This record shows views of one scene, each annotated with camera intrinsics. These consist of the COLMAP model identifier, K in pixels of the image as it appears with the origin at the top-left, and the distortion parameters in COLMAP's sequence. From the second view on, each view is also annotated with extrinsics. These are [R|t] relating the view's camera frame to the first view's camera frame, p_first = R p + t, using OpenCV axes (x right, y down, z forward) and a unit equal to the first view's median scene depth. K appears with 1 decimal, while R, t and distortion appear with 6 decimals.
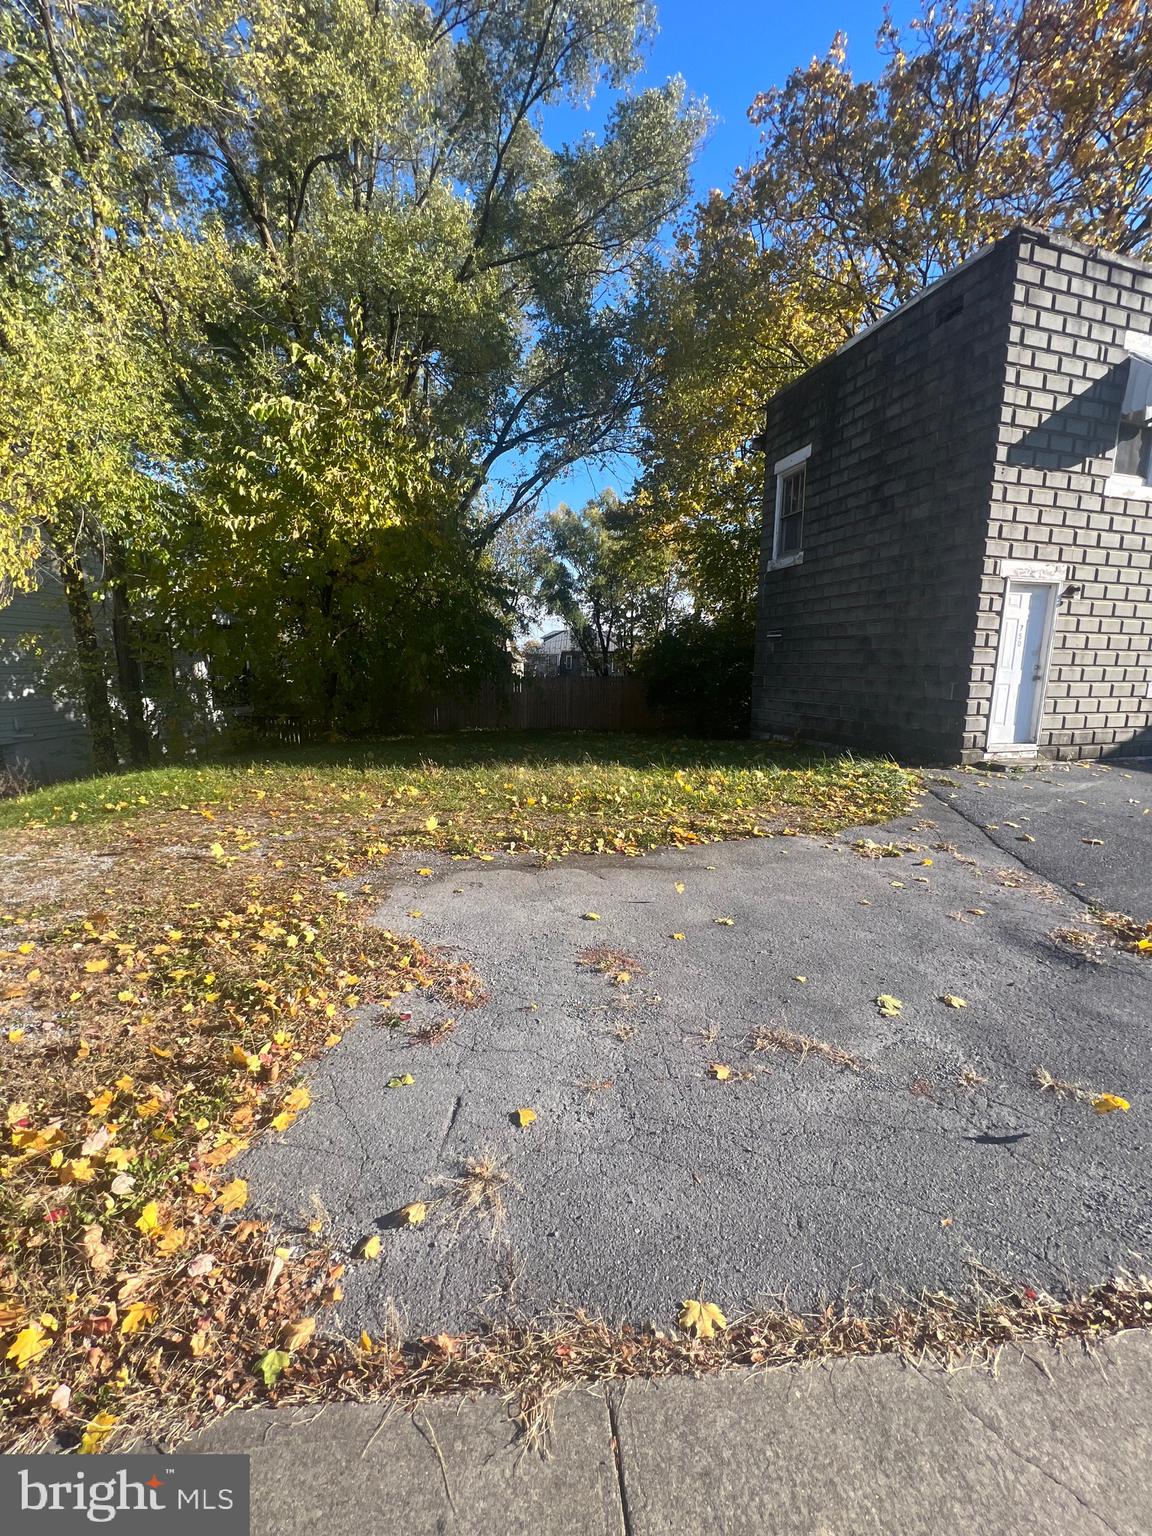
lens RADIAL K [[615.4, 0, 569.9], [0, 615.4, 768.6], [0, 0, 1]] dist [-0.002403, -0.000028]
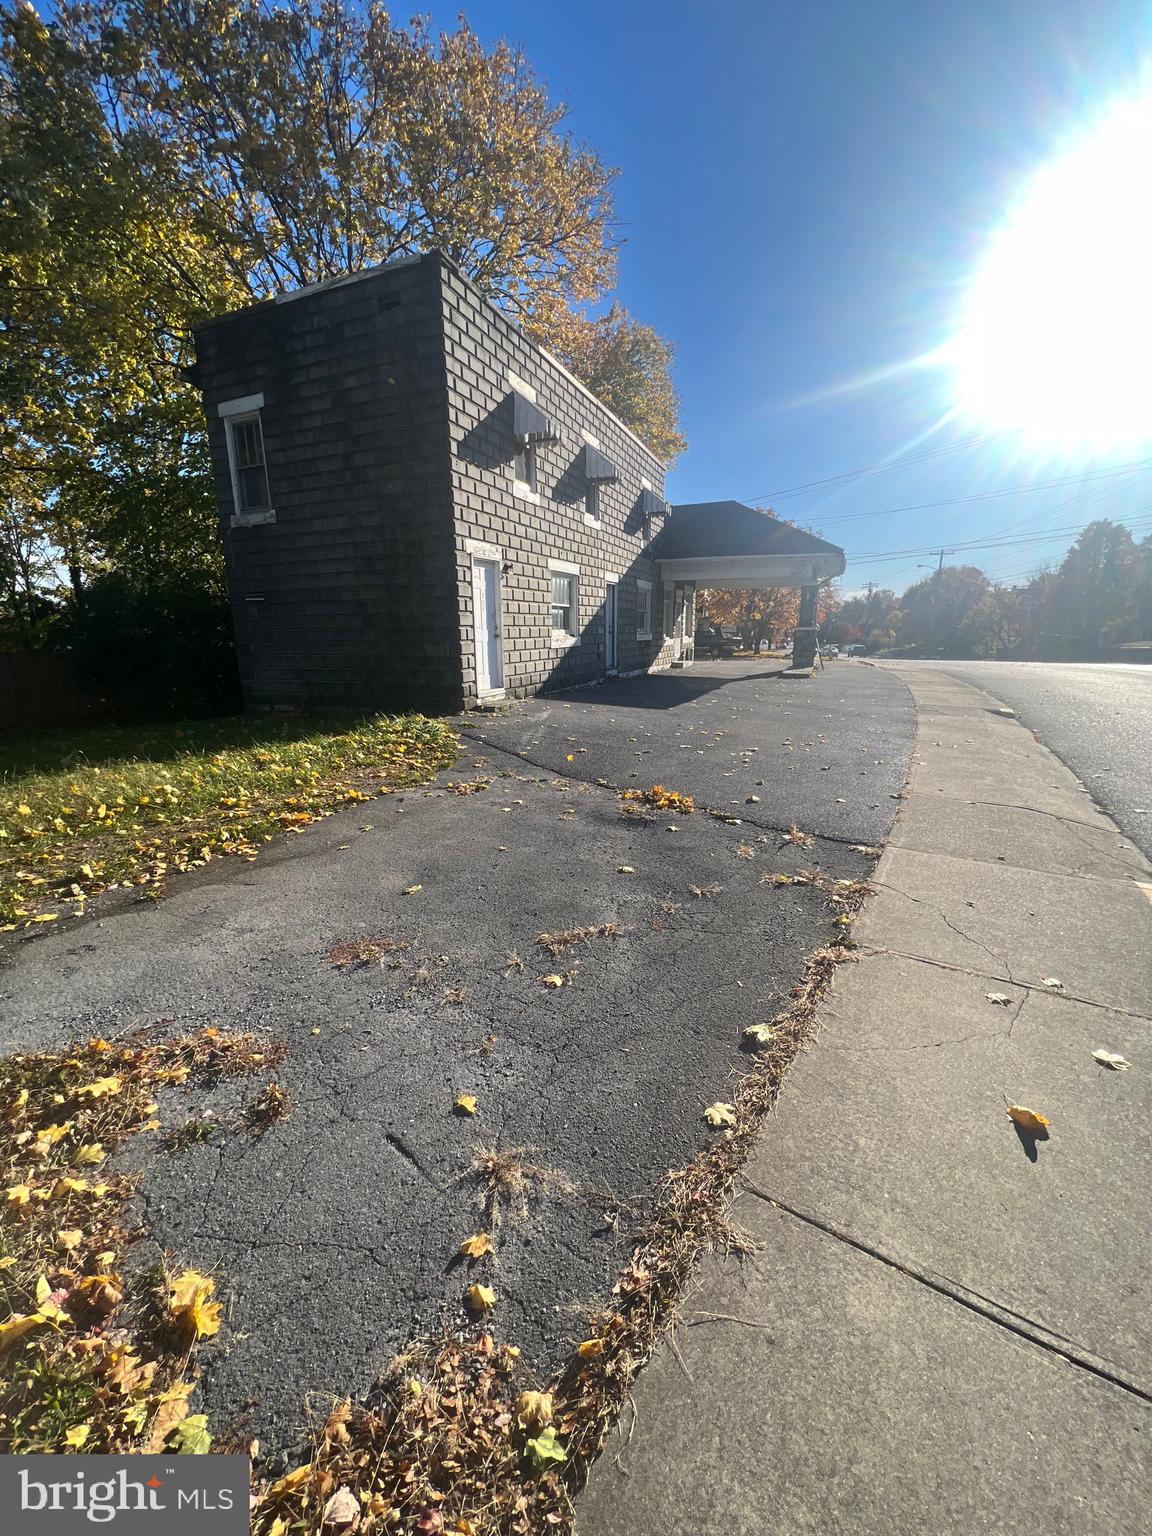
lens RADIAL K [[615.4, 0, 571.6], [0, 615.4, 766.7], [0, 0, 1]] dist [-0.002403, -0.000028]
pose [[0.638373, -0.185209, 0.747113, -0.148028], [0.148392, 0.982025, 0.116650, -0.007695], [-0.755288, 0.036399, 0.654382, 0.060999]]
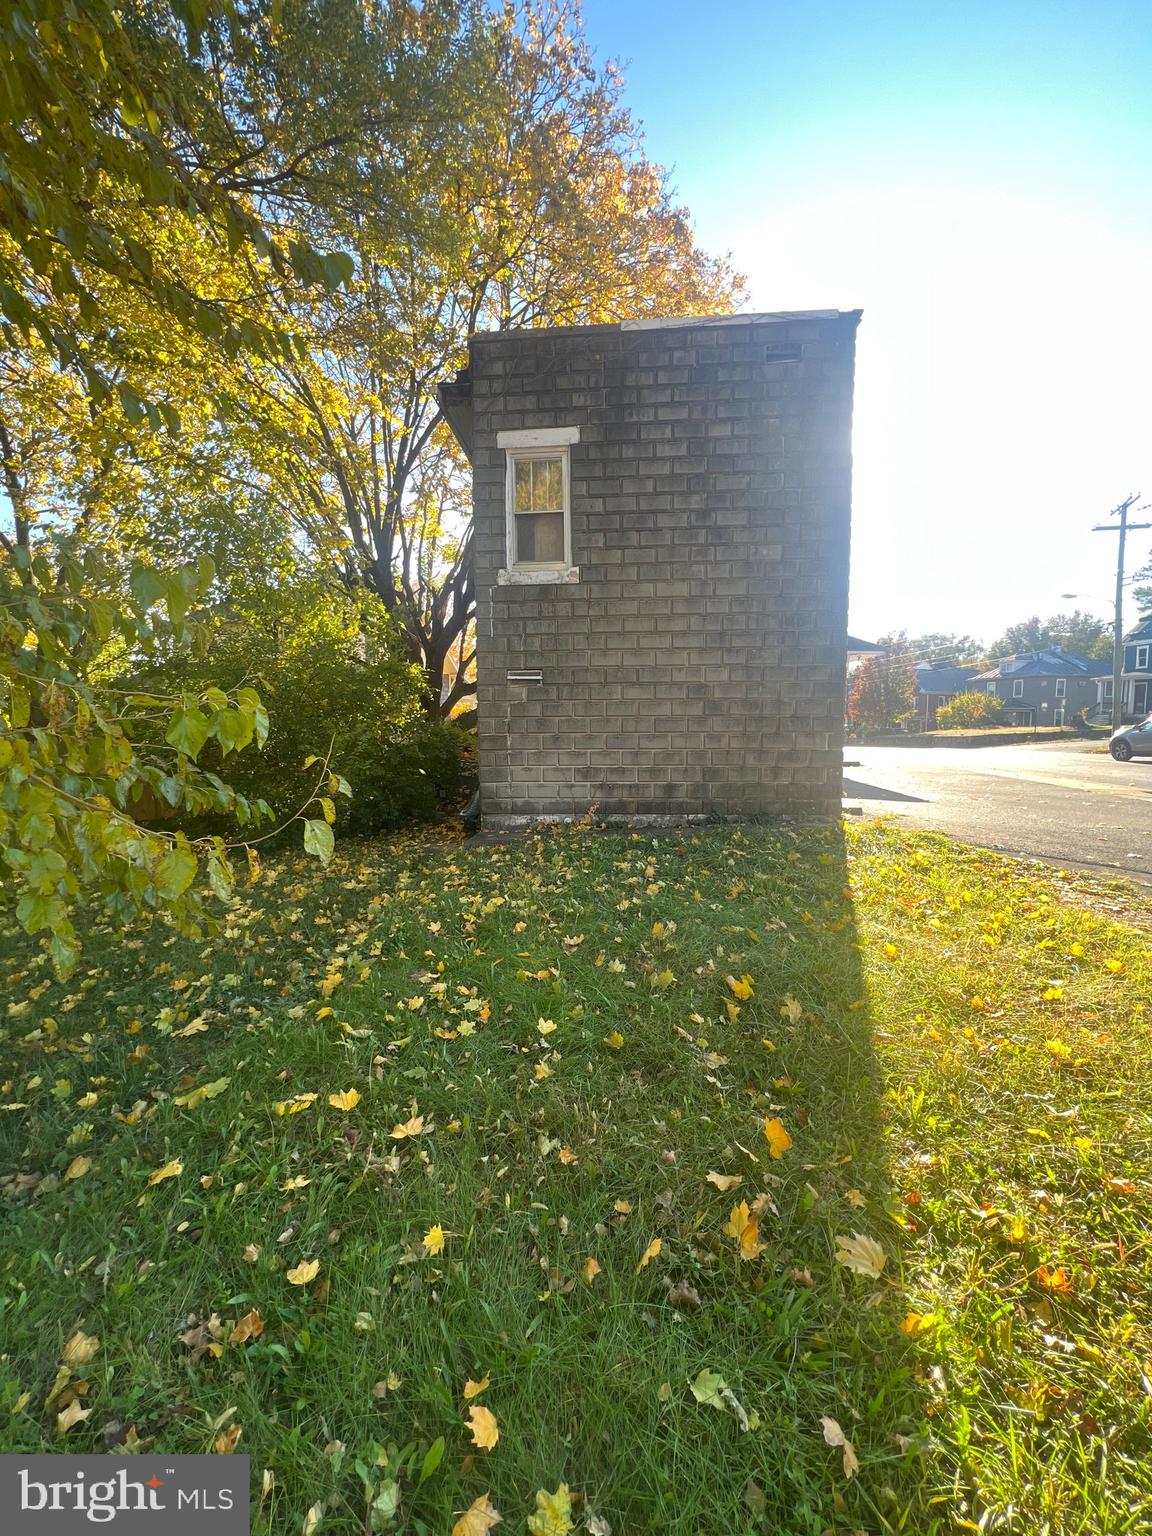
lens RADIAL K [[615.4, 0, 574.1], [0, 615.4, 769.4], [0, 0, 1]] dist [-0.002403, -0.000028]
pose [[0.362582, -0.092919, 0.927308, -0.447927], [0.166097, 0.985530, 0.033808, -0.183882], [-0.917031, 0.141765, 0.372769, 1.014855]]
